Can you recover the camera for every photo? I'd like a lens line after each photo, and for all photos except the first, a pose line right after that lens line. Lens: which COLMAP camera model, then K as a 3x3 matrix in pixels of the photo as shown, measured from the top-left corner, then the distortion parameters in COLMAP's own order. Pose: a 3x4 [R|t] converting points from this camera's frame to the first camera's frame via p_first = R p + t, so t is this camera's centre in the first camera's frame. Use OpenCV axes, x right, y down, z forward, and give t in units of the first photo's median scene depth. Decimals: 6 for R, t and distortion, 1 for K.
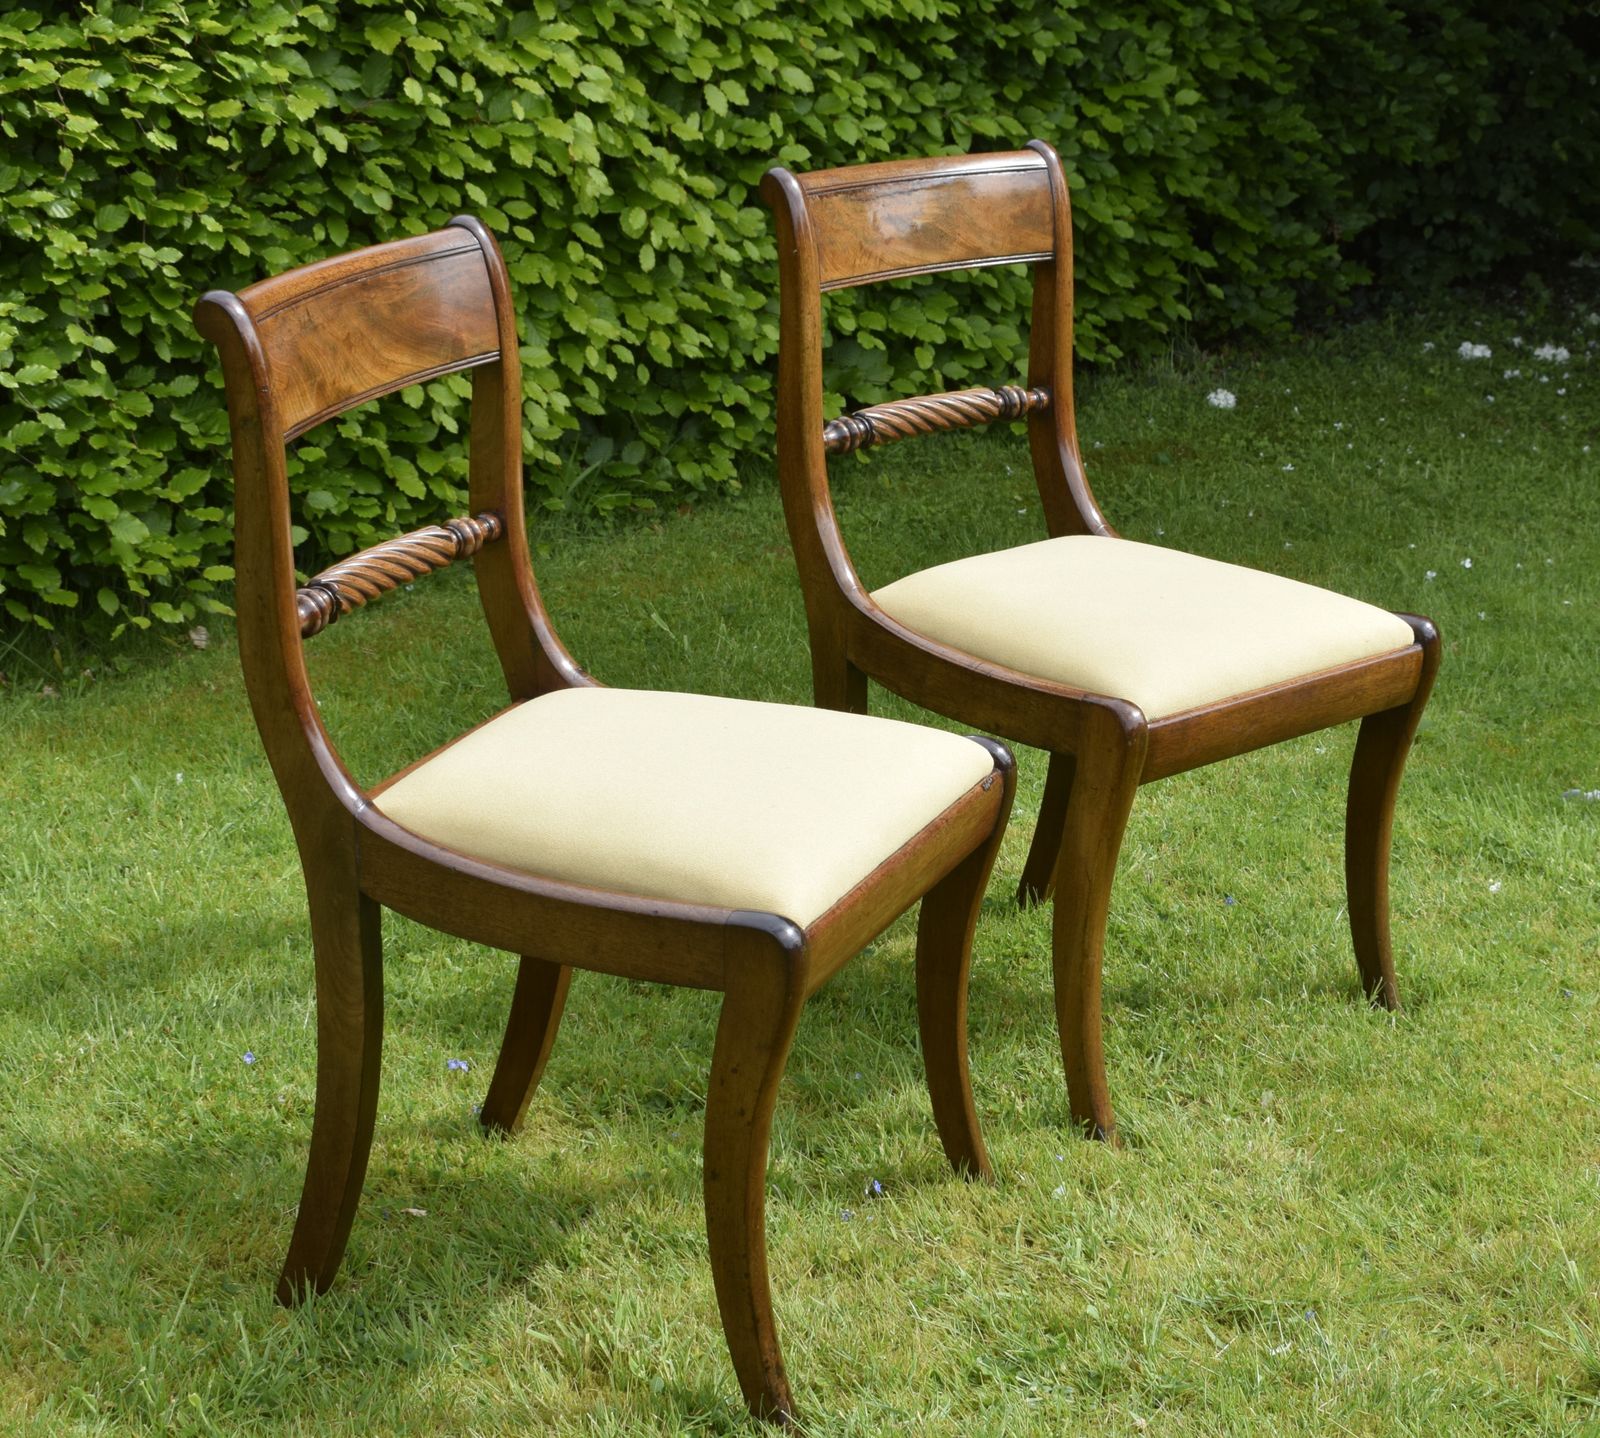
lens RADIAL K [[3396.6, 0, 933.8], [0, 3396.6, 658.1], [0, 0, 1]] dist [0.052014, 0.000000]
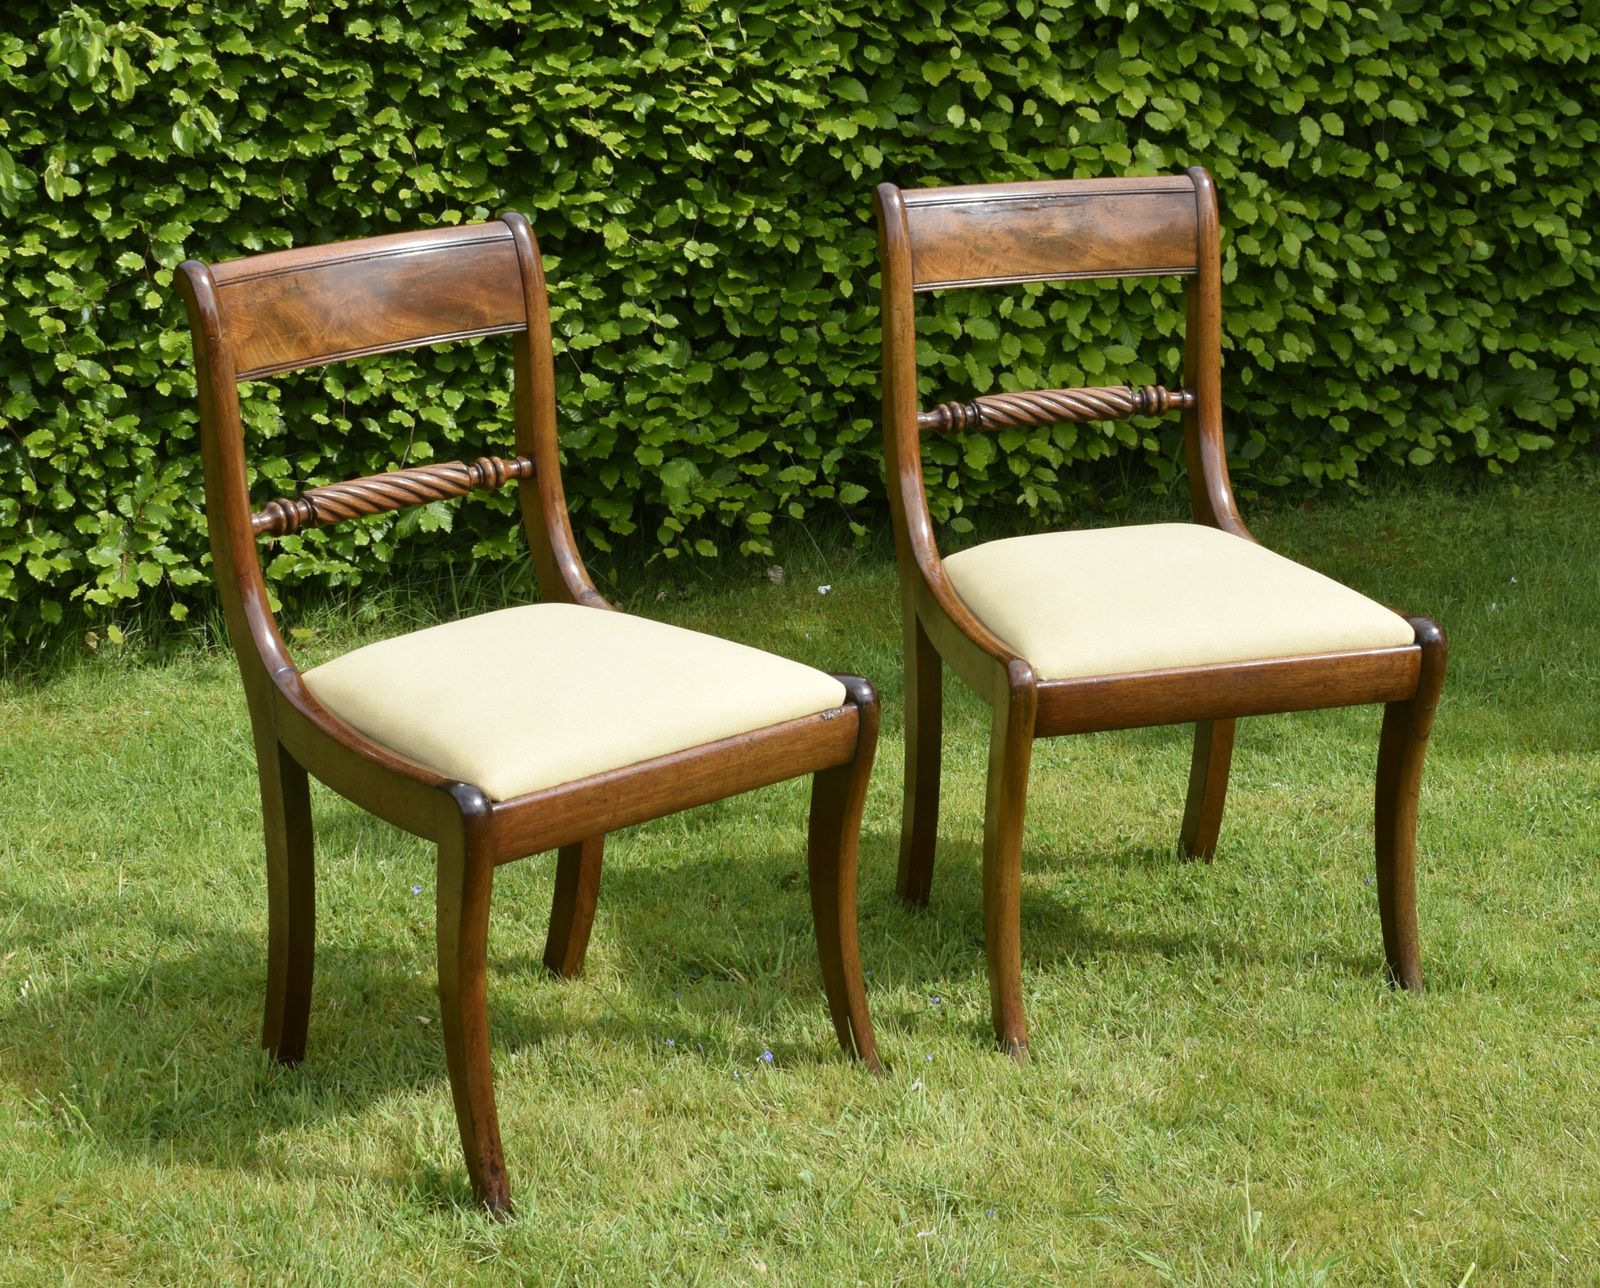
lens RADIAL K [[3220.3, 0, 924.3], [0, 3220.3, 585.1], [0, 0, 1]] dist [0.052014, 0.000000]
pose [[0.898474, 0.081845, -0.431330, 0.335757], [-0.092034, 0.995752, -0.002765, -0.004398], [0.429272, 0.042181, 0.902190, 0.015554]]
